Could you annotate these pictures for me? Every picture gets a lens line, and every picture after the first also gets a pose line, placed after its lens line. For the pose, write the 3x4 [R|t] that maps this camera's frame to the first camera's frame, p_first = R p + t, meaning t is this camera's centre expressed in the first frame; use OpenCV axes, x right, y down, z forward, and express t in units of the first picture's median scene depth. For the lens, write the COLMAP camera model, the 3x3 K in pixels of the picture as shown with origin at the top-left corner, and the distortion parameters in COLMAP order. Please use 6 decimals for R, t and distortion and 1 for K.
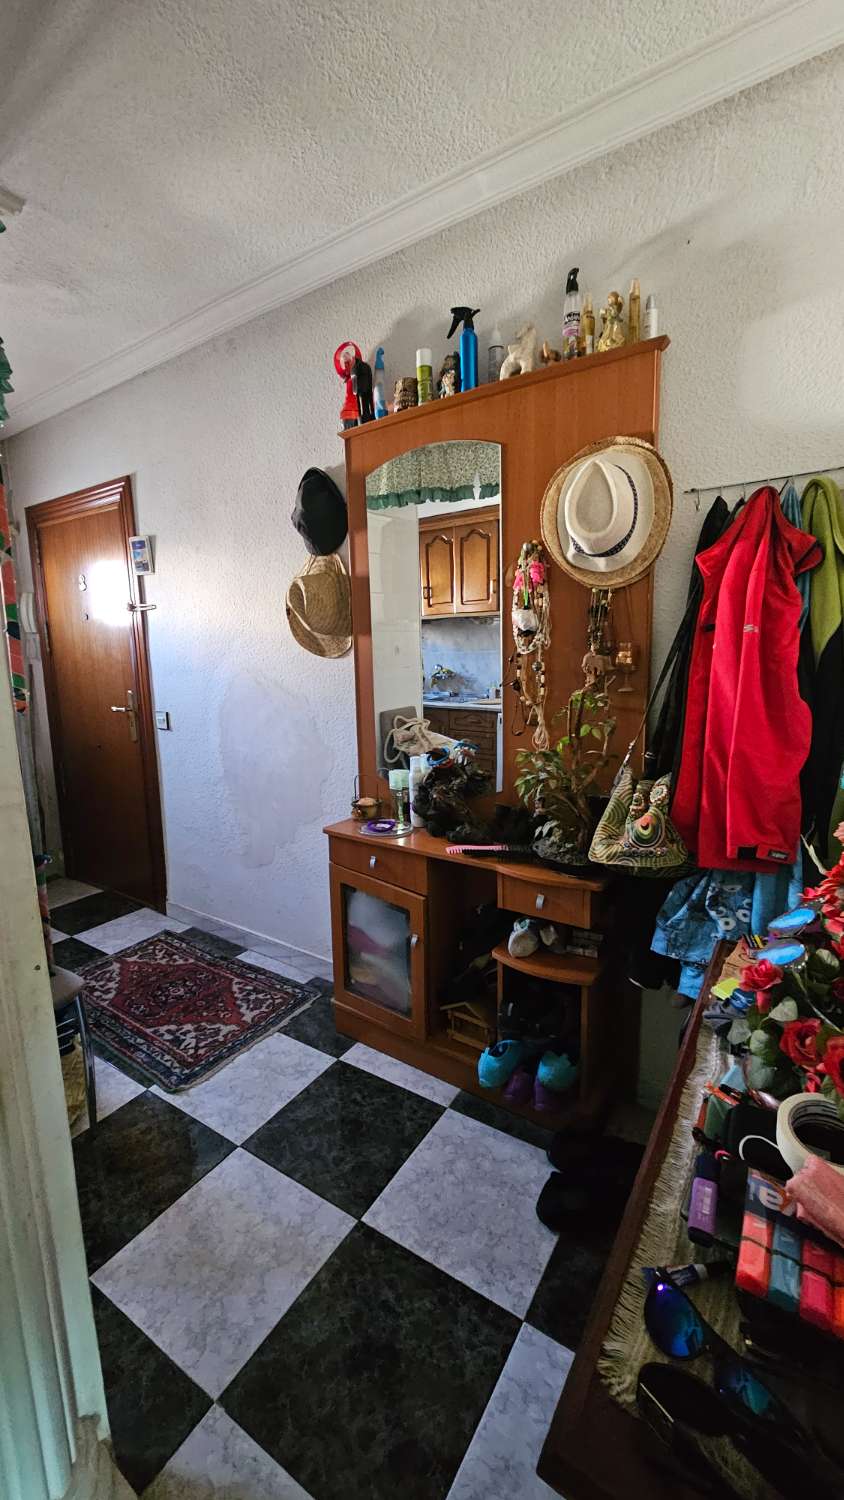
lens RADIAL K [[612.9, 0, 417.9], [0, 612.9, 743.6], [0, 0, 1]] dist [-0.000955, -0.000082]
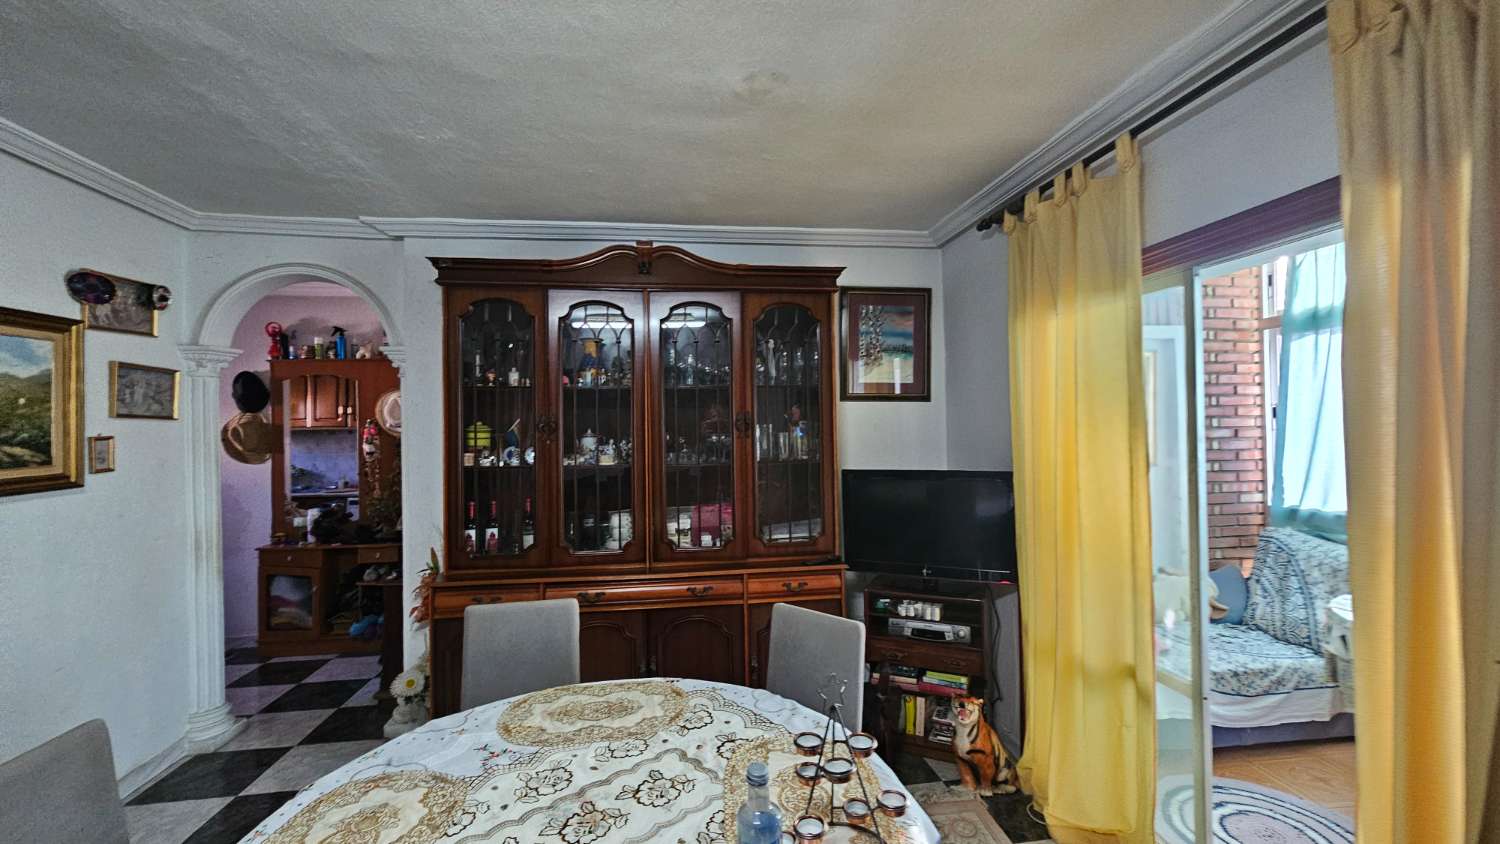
lens RADIAL K [[620.7, 0, 755.2], [0, 620.7, 424.6], [0, 0, 1]] dist [-0.004215, 0.000067]
pose [[0.745660, 0.014663, 0.666165, -0.326029], [0.104842, 0.984723, -0.139028, 0.215197], [-0.658027, 0.173510, 0.732731, -1.844926]]
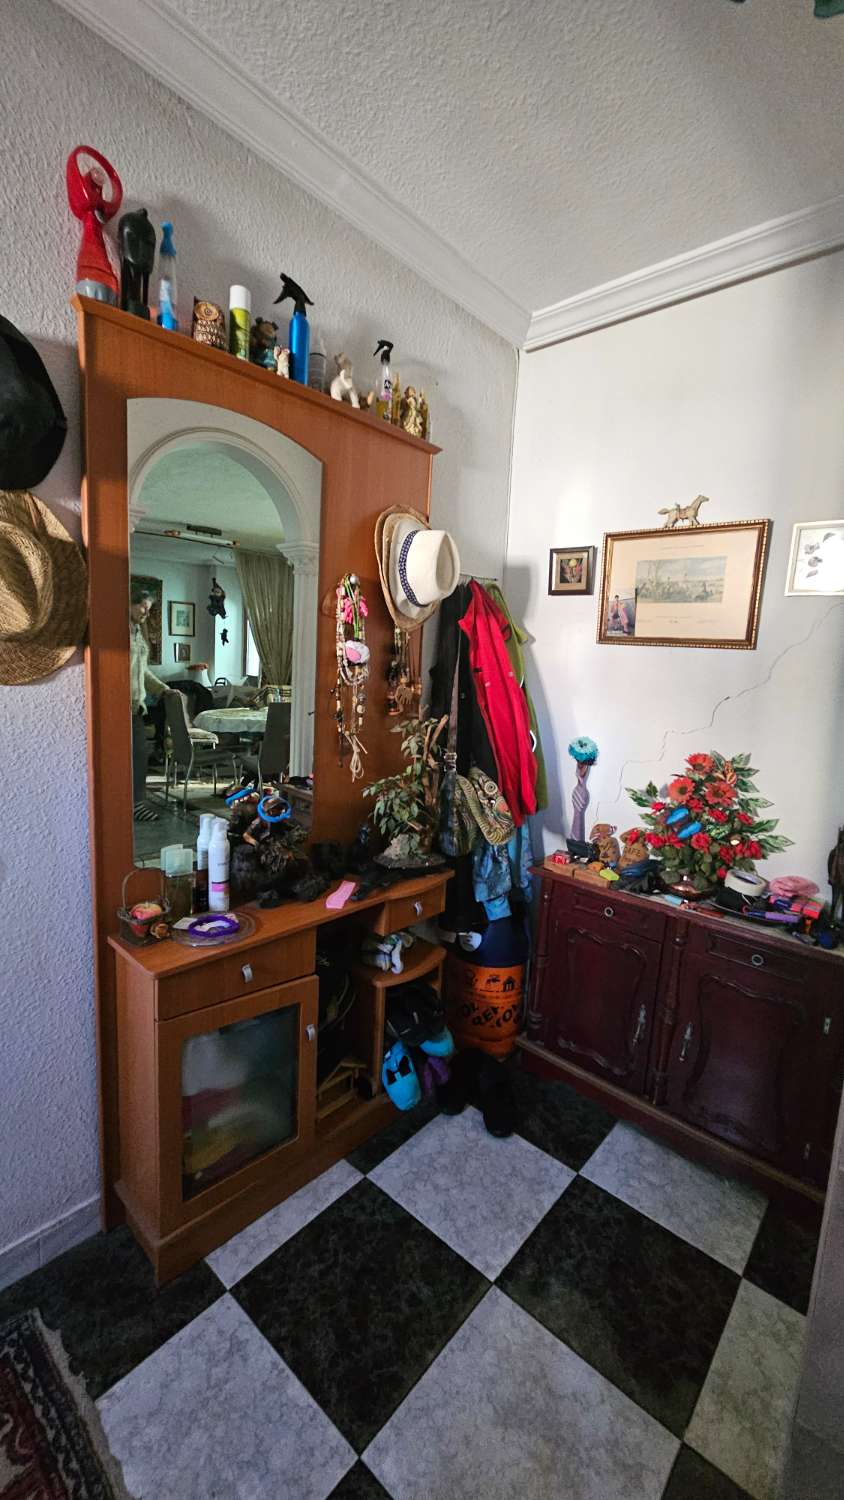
lens RADIAL K [[612.9, 0, 417.9], [0, 612.9, 743.6], [0, 0, 1]] dist [-0.000955, -0.000082]
pose [[0.140070, -0.104670, 0.984594, -0.764536], [0.101973, 0.990634, 0.090805, -0.124560], [-0.984877, 0.087683, 0.149432, 0.711131]]
